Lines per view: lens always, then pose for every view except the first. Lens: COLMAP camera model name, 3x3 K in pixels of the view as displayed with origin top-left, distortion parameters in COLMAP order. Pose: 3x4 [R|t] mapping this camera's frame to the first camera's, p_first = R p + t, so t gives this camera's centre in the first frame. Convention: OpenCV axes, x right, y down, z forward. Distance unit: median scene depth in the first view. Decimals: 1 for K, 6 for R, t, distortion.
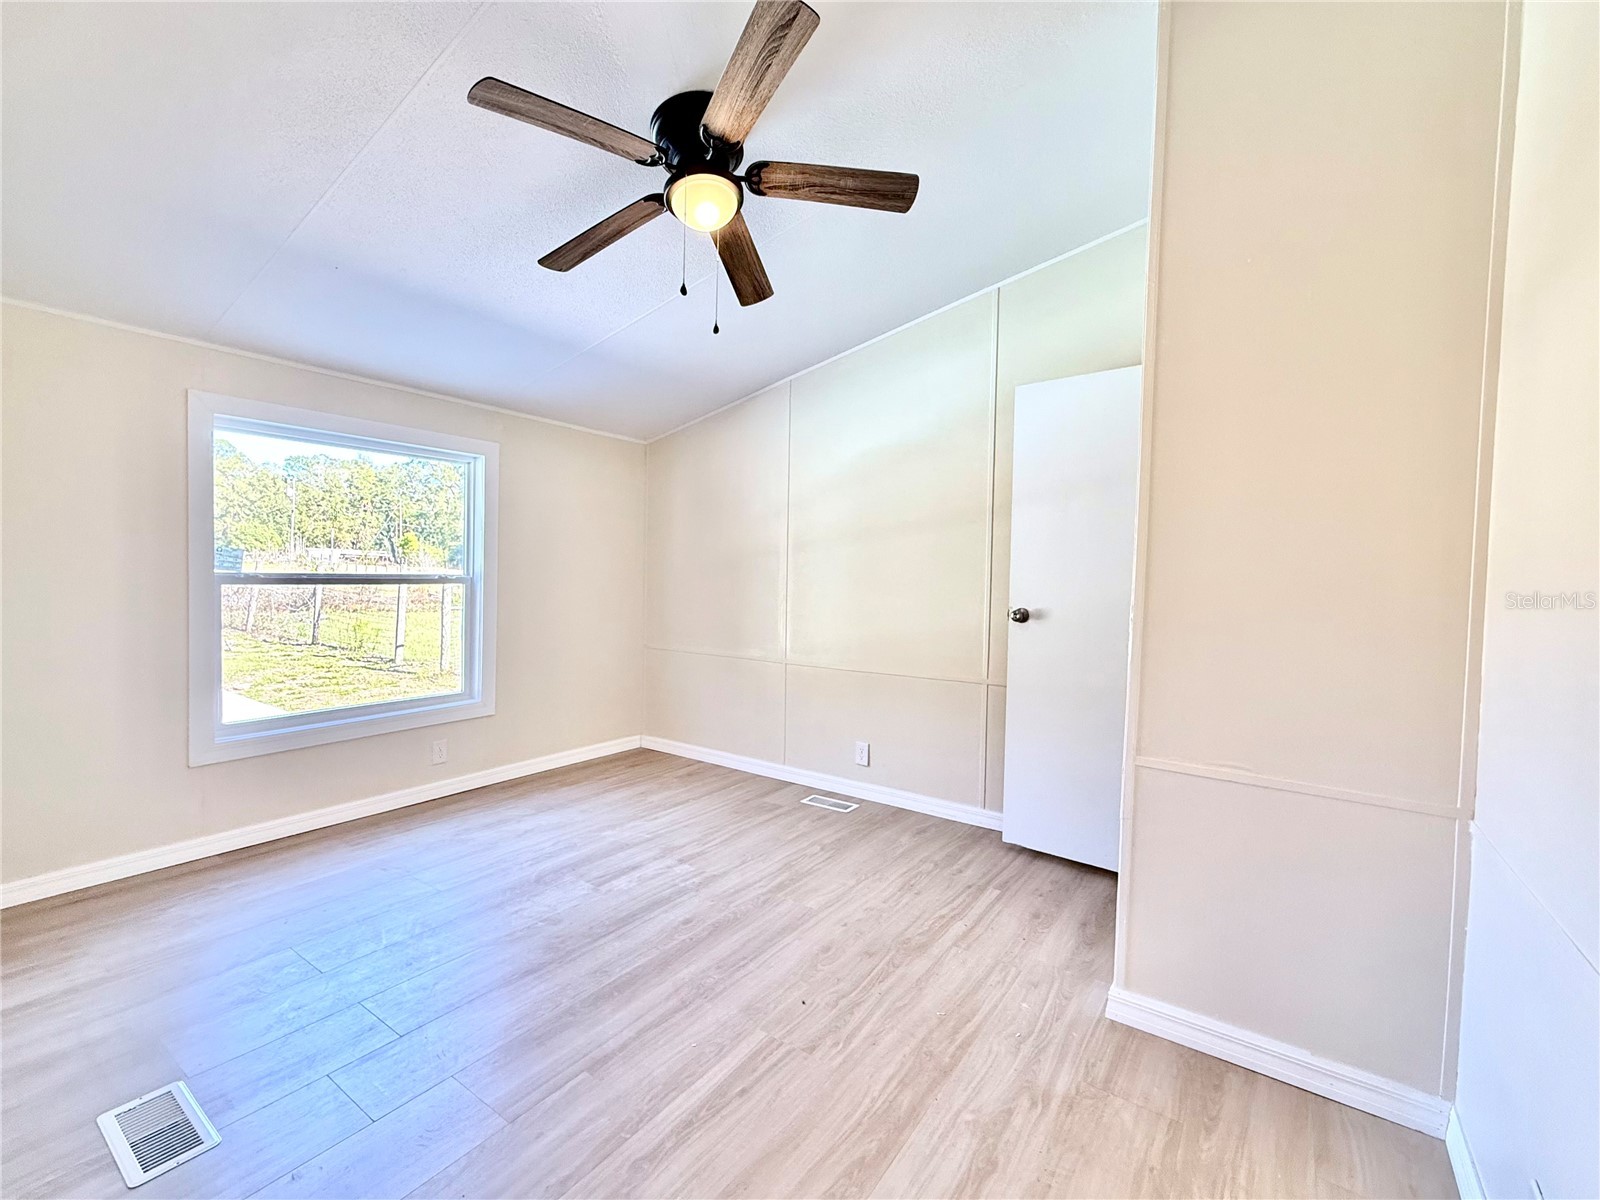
lens RADIAL K [[691.7, 0, 797.3], [0, 691.7, 596.6], [0, 0, 1]] dist [-0.001922, -0.000667]
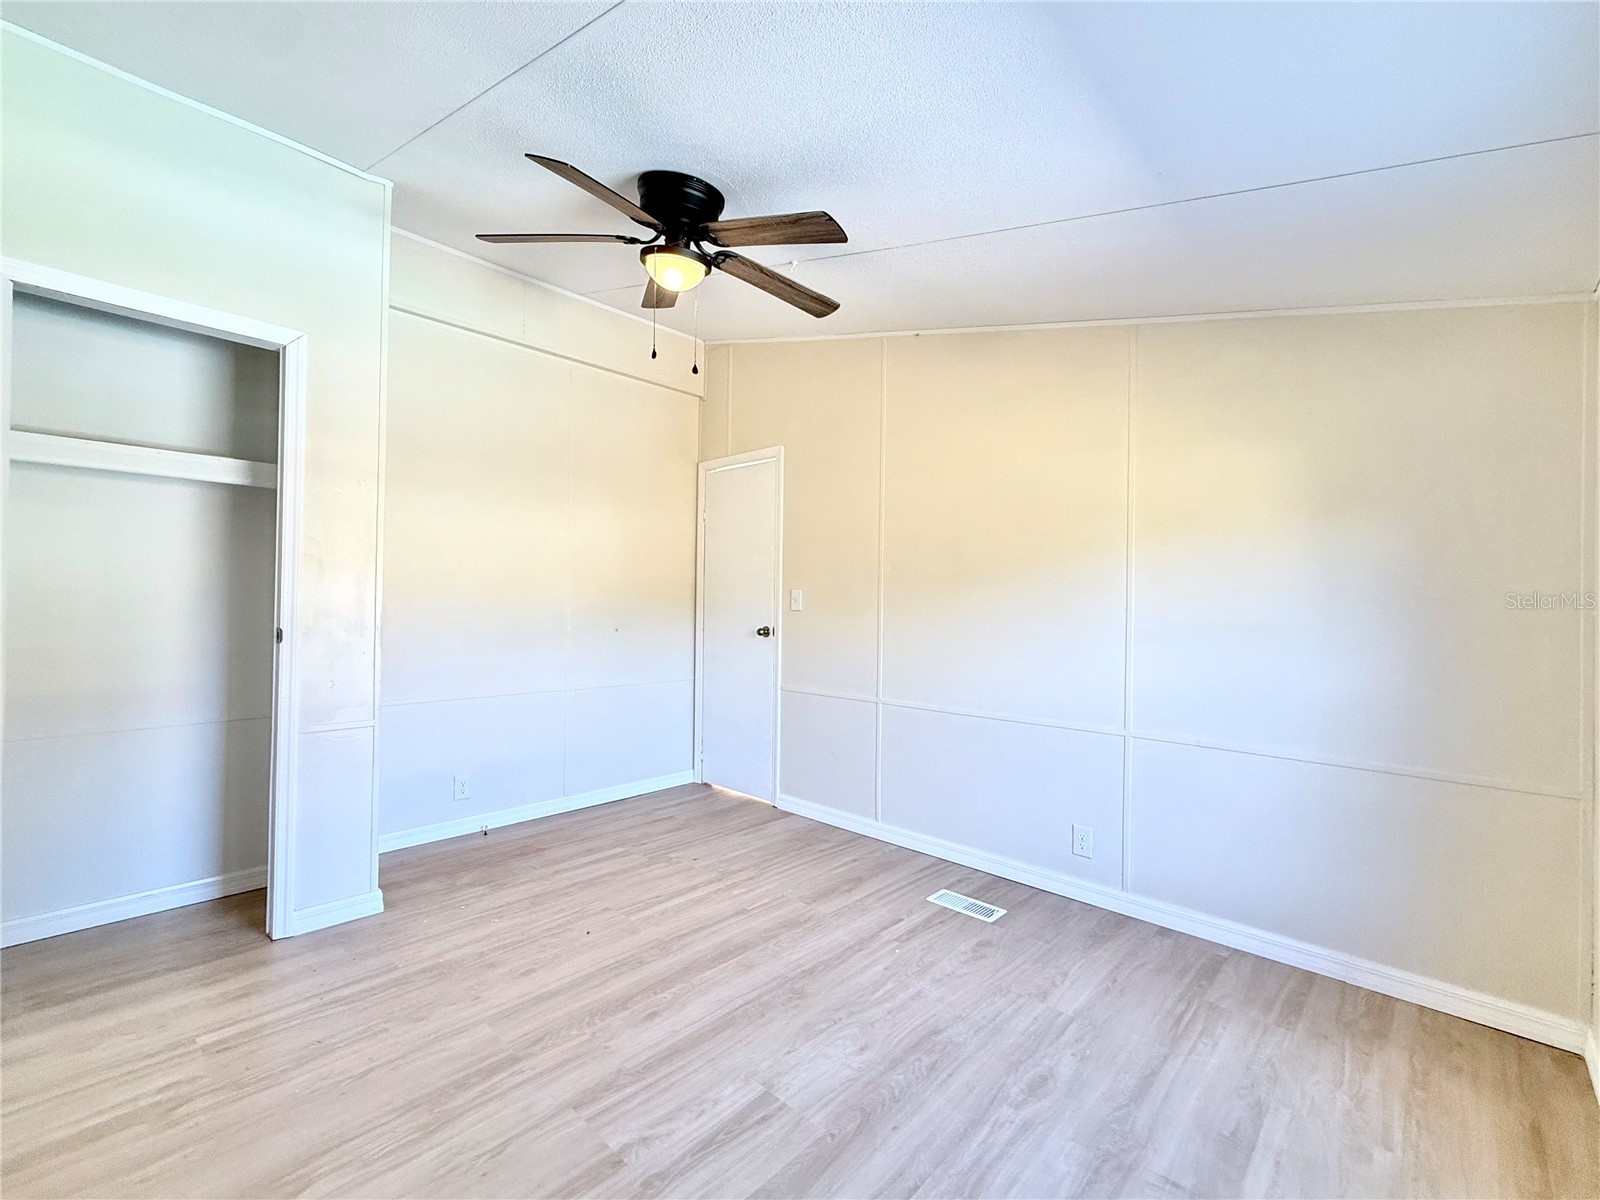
lens RADIAL K [[691.7, 0, 802.4], [0, 691.7, 598.1], [0, 0, 1]] dist [-0.001922, -0.000667]
pose [[-0.990834, -0.034657, 0.130564, -0.469270], [-0.032110, 0.999252, 0.021565, -0.062442], [-0.131214, 0.017175, -0.991205, 1.955301]]
